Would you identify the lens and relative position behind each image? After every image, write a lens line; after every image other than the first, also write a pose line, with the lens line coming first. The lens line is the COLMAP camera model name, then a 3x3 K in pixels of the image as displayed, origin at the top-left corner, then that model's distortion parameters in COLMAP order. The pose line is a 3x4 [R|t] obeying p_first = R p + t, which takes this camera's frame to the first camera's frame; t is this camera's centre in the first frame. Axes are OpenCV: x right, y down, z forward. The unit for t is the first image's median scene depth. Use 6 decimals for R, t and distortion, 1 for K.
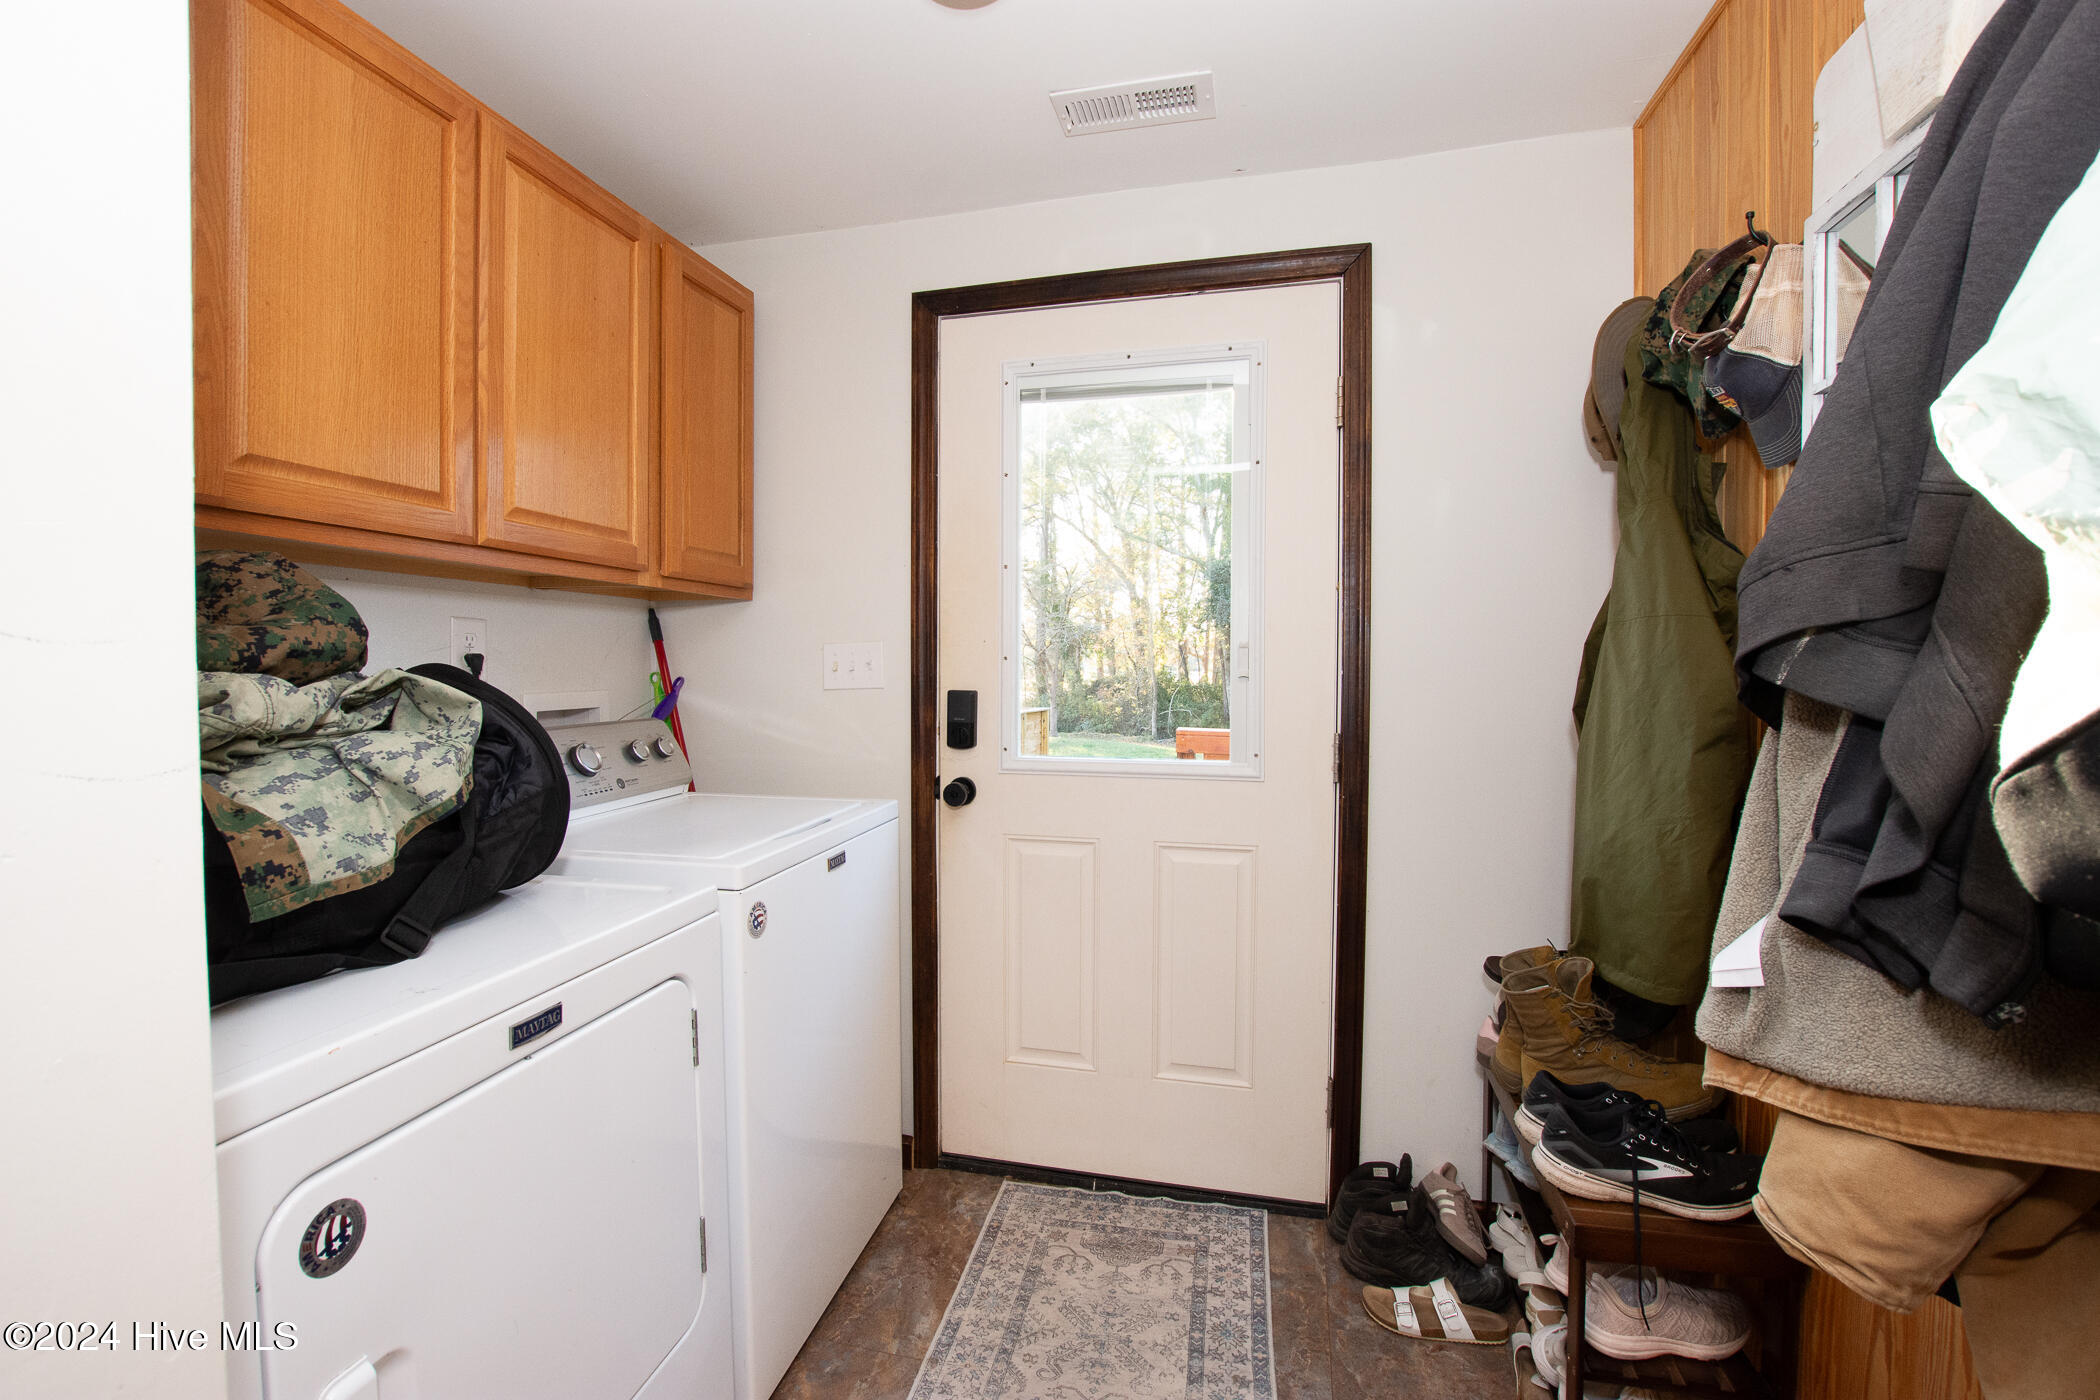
lens RADIAL K [[932.3, 0, 1050.0], [0, 932.3, 700.0], [0, 0, 1]] dist [-0.033957, 0.005631]
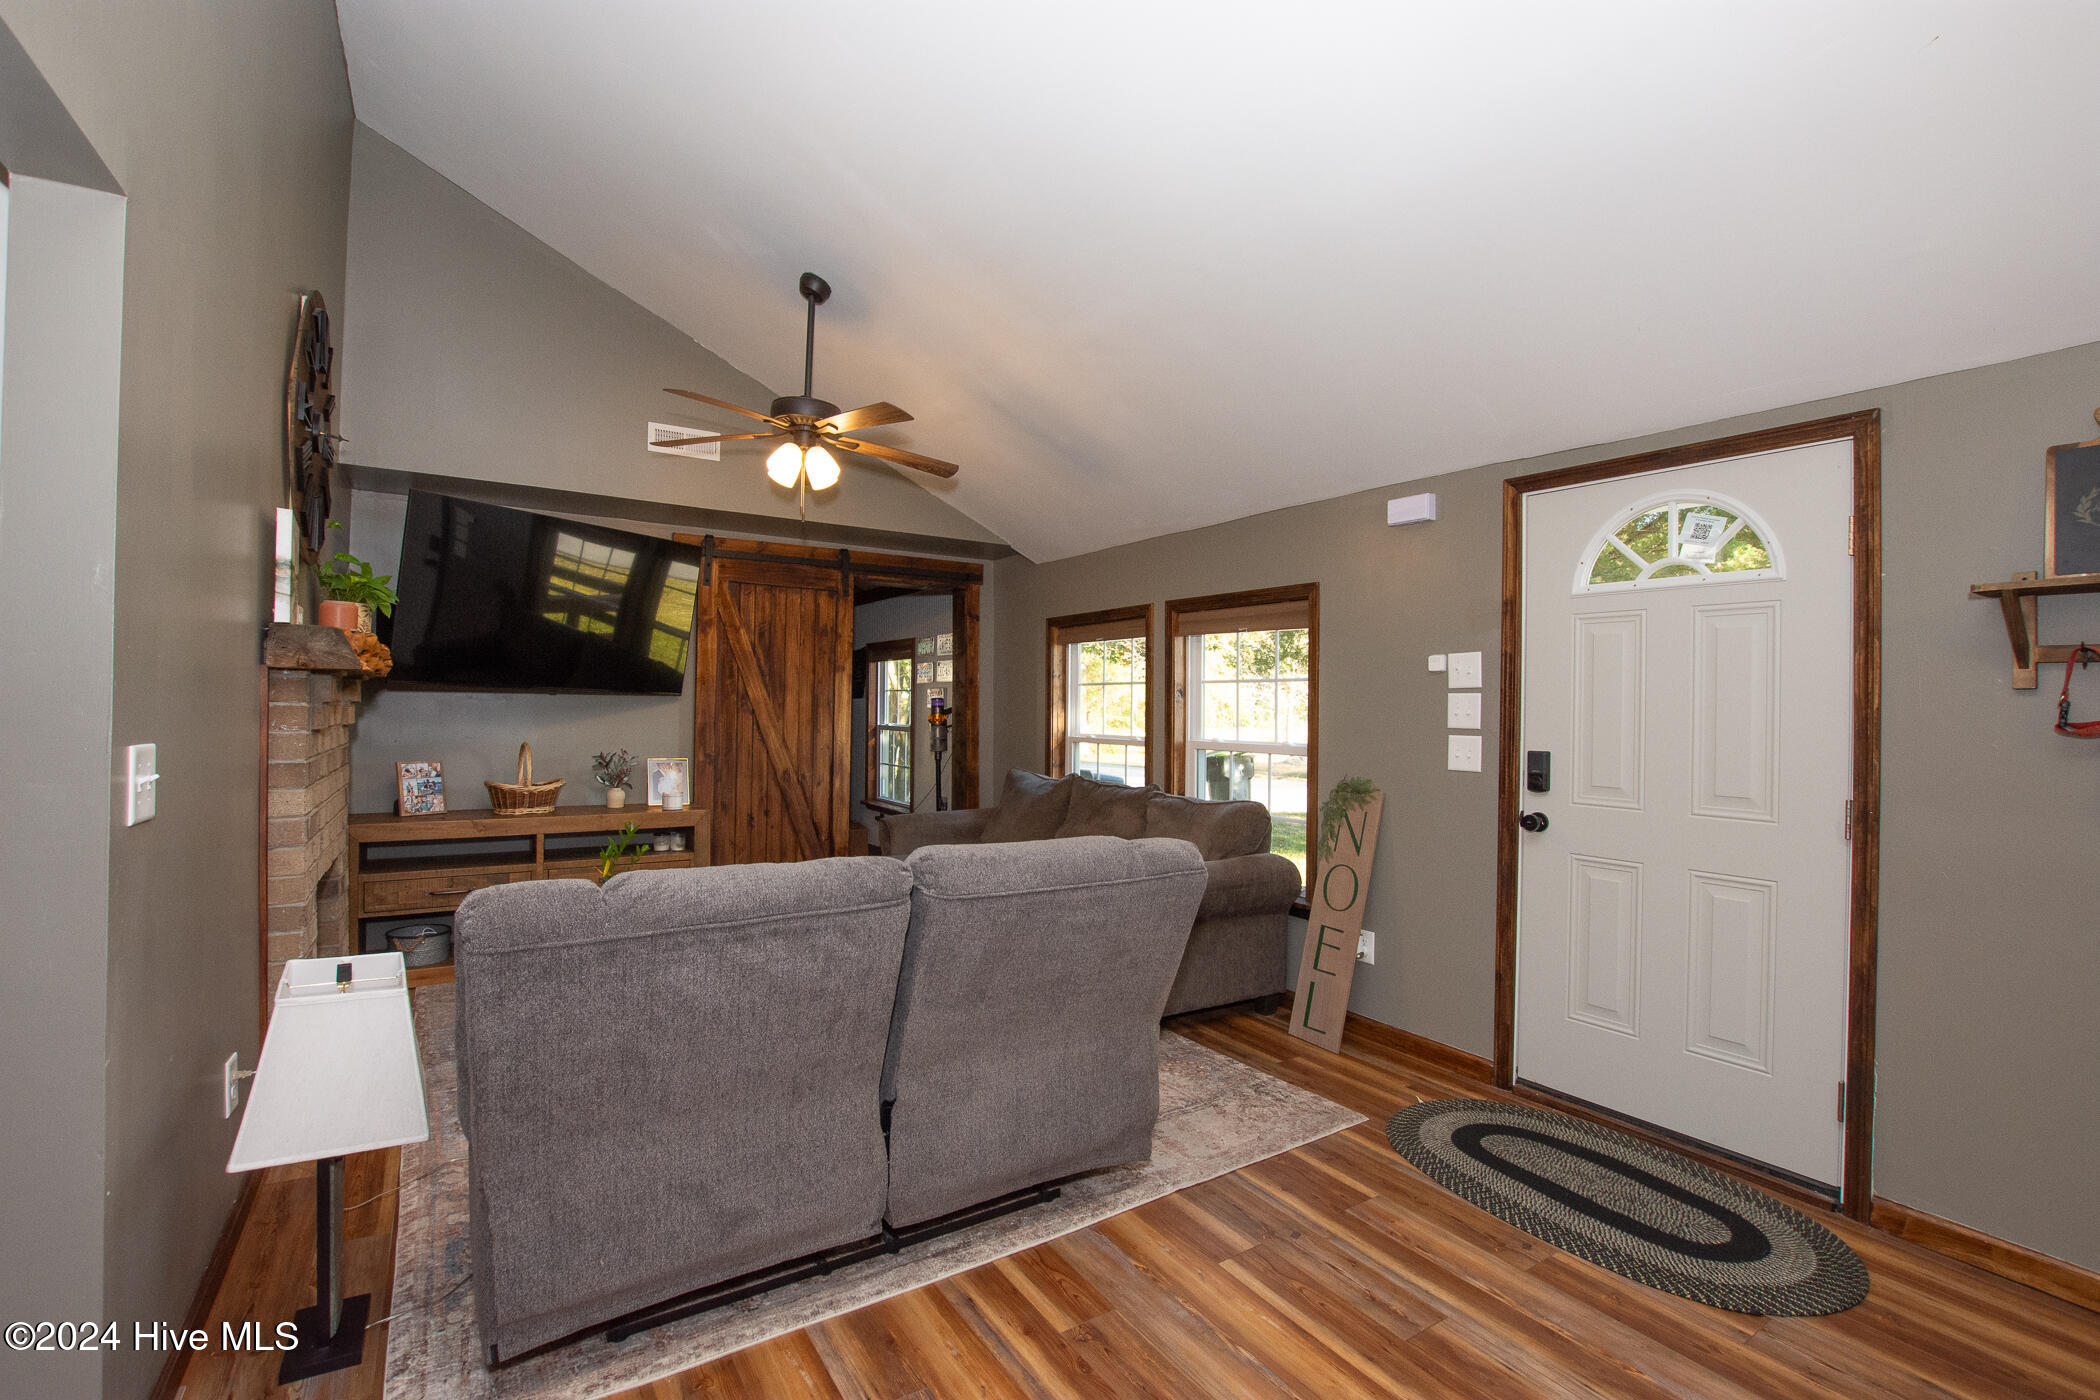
lens RADIAL K [[932.3, 0, 1050.0], [0, 932.3, 700.0], [0, 0, 1]] dist [-0.033957, 0.005631]
pose [[0.749833, 0.000274, -0.661627, 0.279537], [-0.028445, 0.999089, -0.031824, -0.022501], [0.661016, 0.042683, 0.749157, -0.554792]]
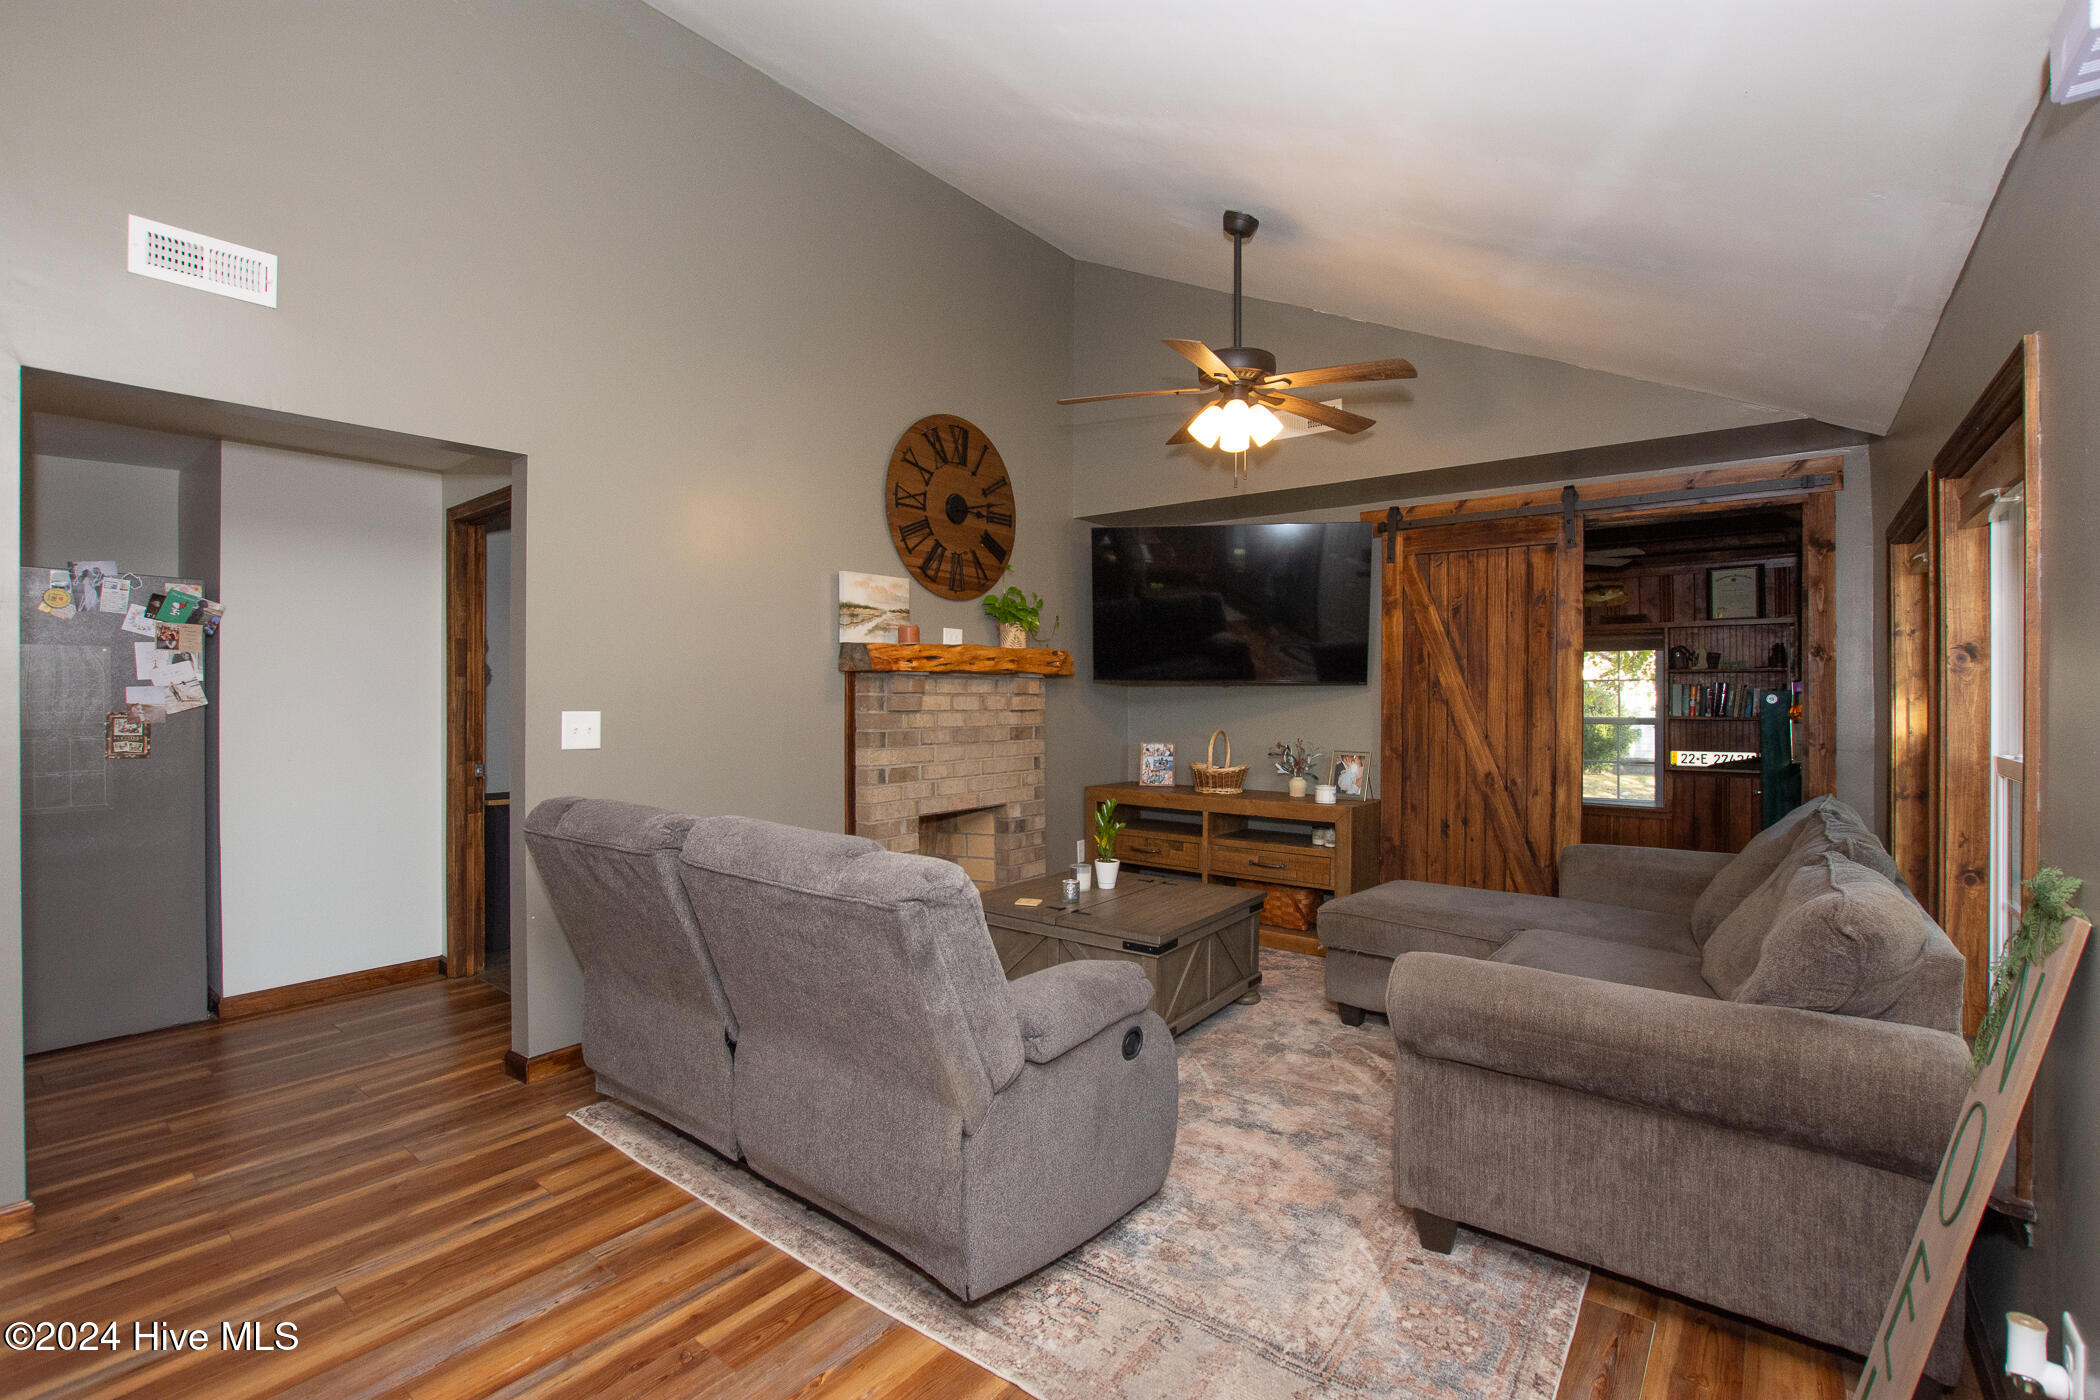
lens RADIAL K [[932.3, 0, 1050.0], [0, 932.3, 700.0], [0, 0, 1]] dist [-0.033957, 0.005631]
pose [[-0.386536, -0.002433, -0.922271, 0.346796], [-0.030713, 0.999476, 0.010235, -0.044341], [0.921763, 0.032282, -0.386408, 0.718114]]
